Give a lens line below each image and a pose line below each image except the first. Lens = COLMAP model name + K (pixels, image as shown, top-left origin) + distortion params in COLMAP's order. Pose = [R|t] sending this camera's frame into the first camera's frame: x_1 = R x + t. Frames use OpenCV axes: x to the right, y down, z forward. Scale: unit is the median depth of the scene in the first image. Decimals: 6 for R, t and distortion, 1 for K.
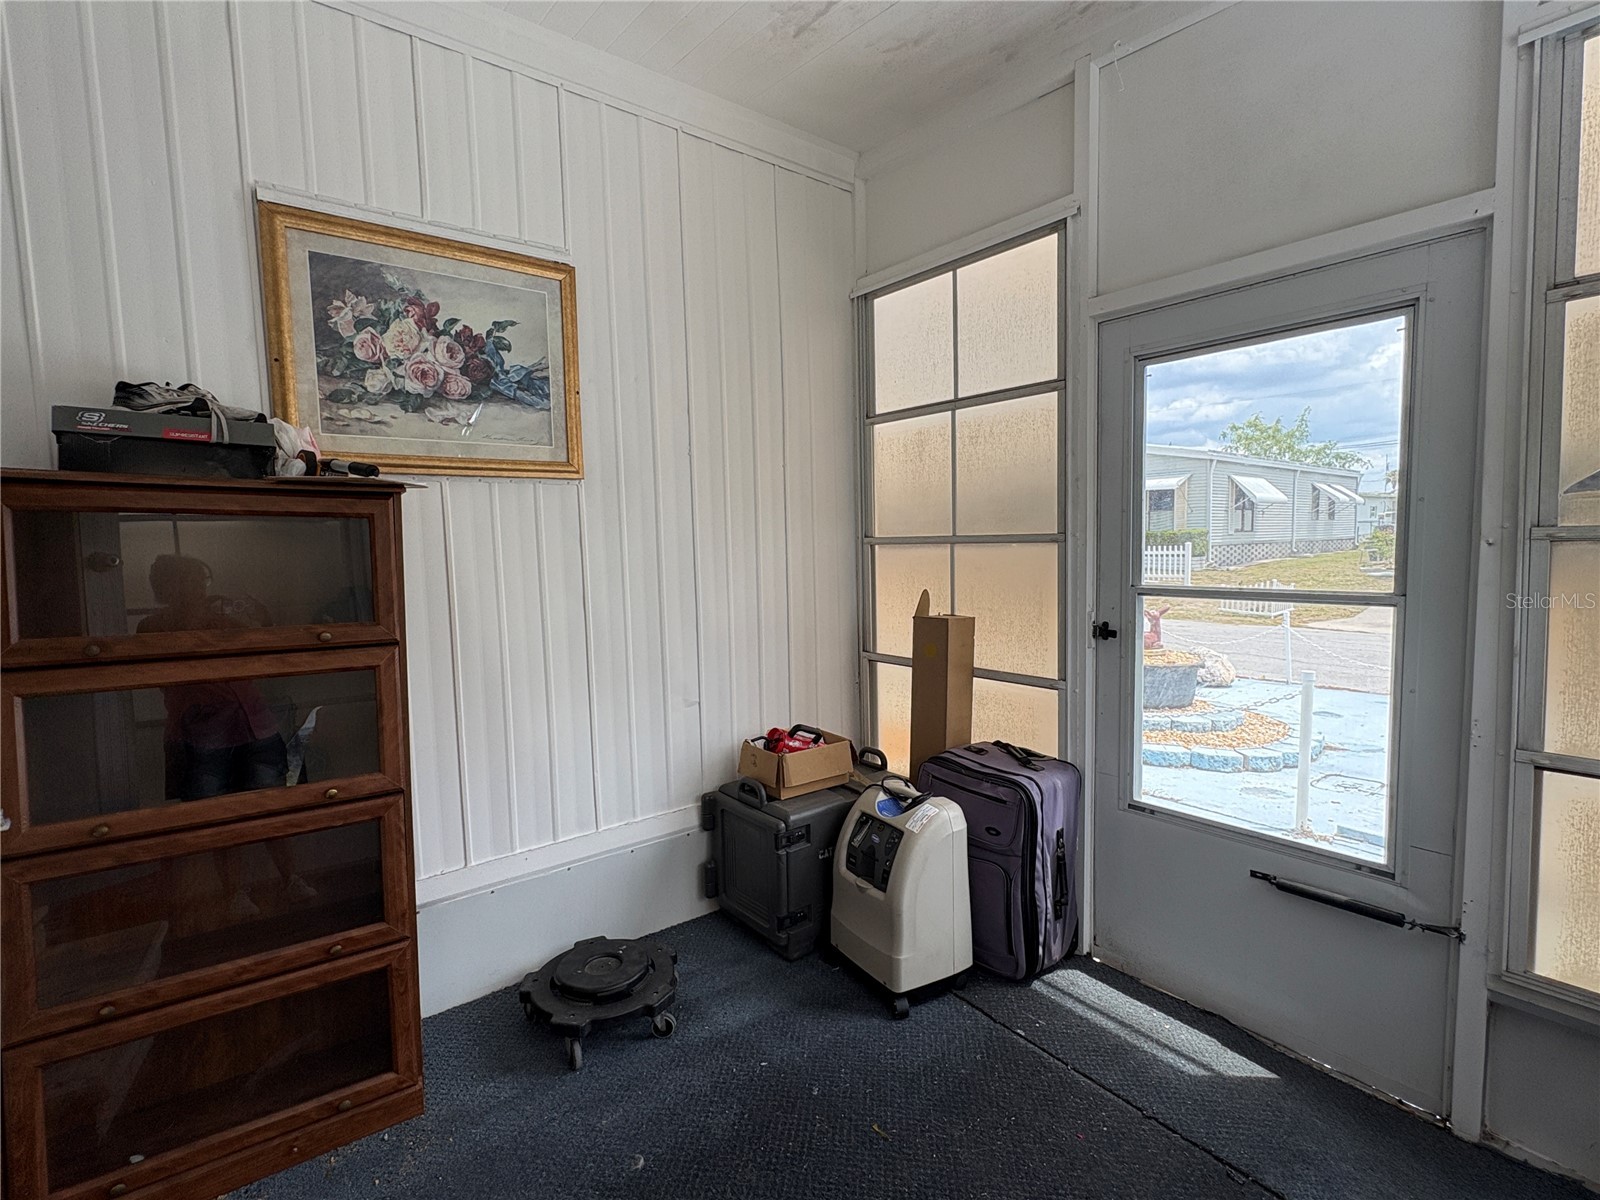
lens RADIAL K [[759.1, 0, 797.1], [0, 759.1, 599.0], [0, 0, 1]] dist [-0.002842, 0.001958]
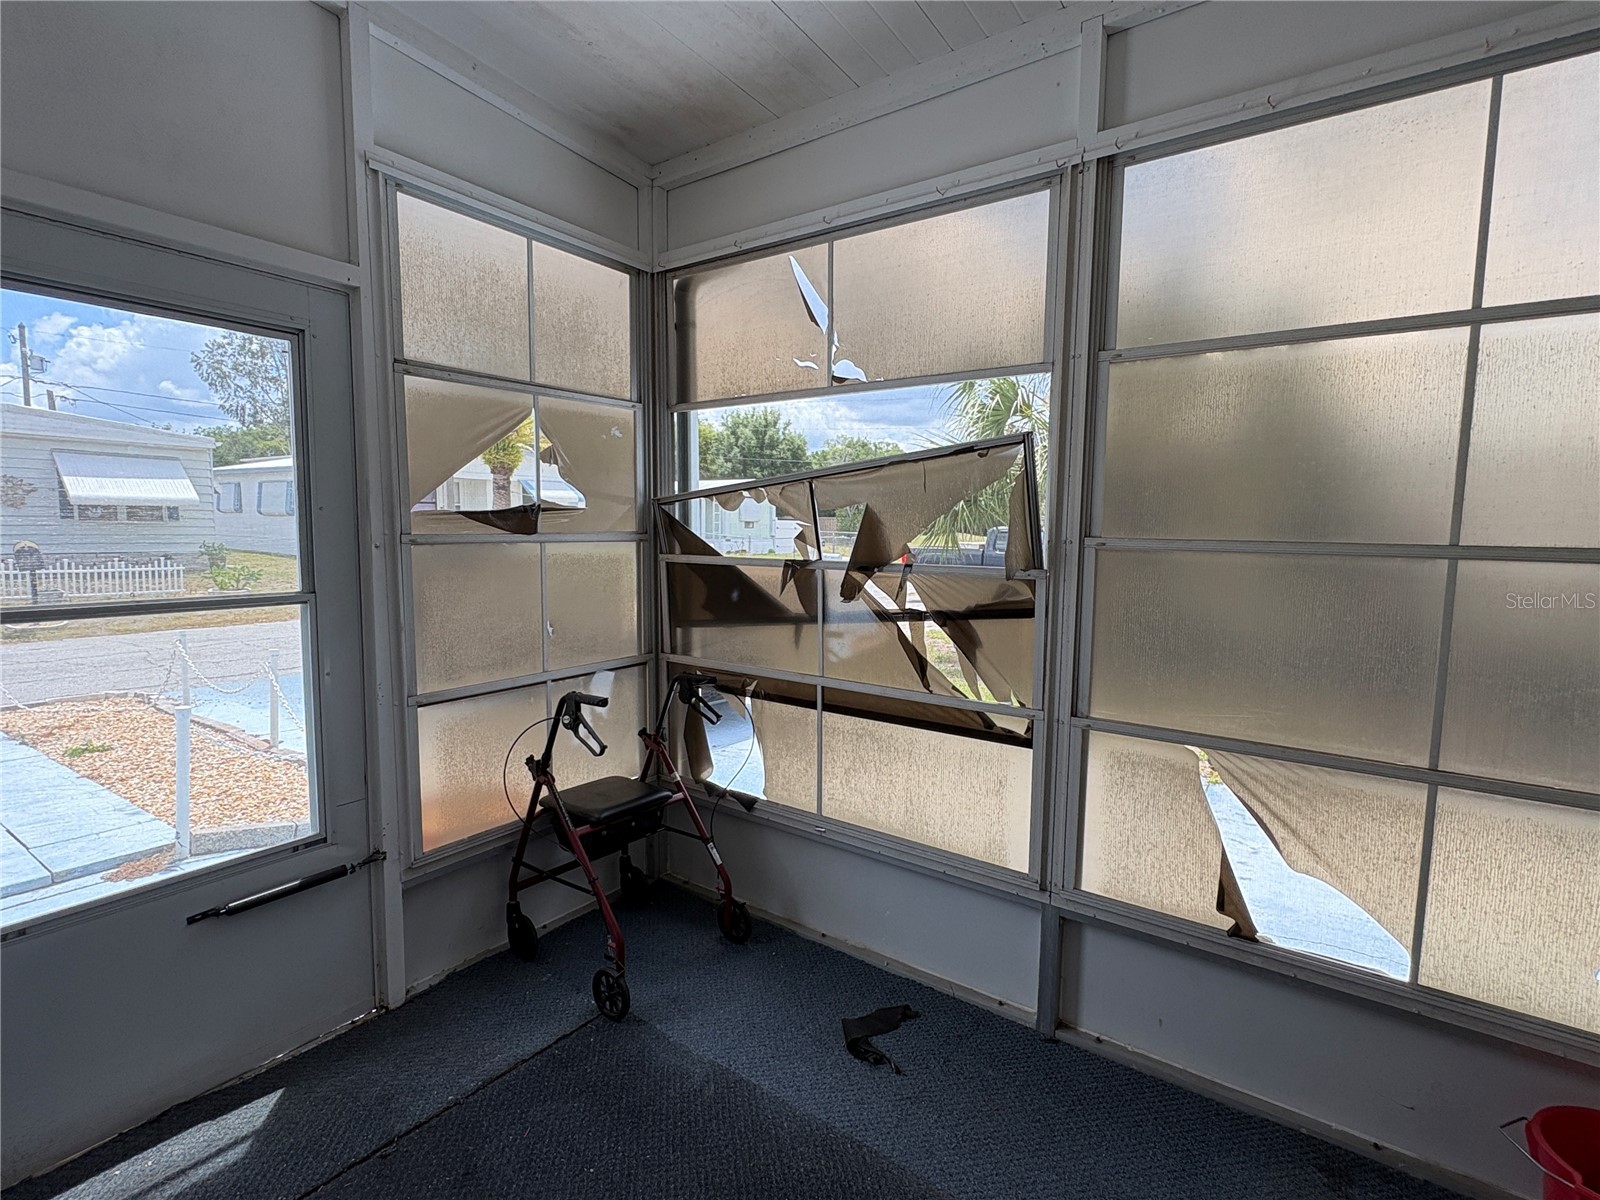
lens RADIAL K [[759.1, 0, 800.5], [0, 759.1, 599.1], [0, 0, 1]] dist [-0.002842, 0.001958]
pose [[-0.279809, -0.075014, 0.957121, -0.365066], [0.064565, 0.993215, 0.096718, -0.043321], [-0.957882, 0.088859, -0.273067, 0.462906]]
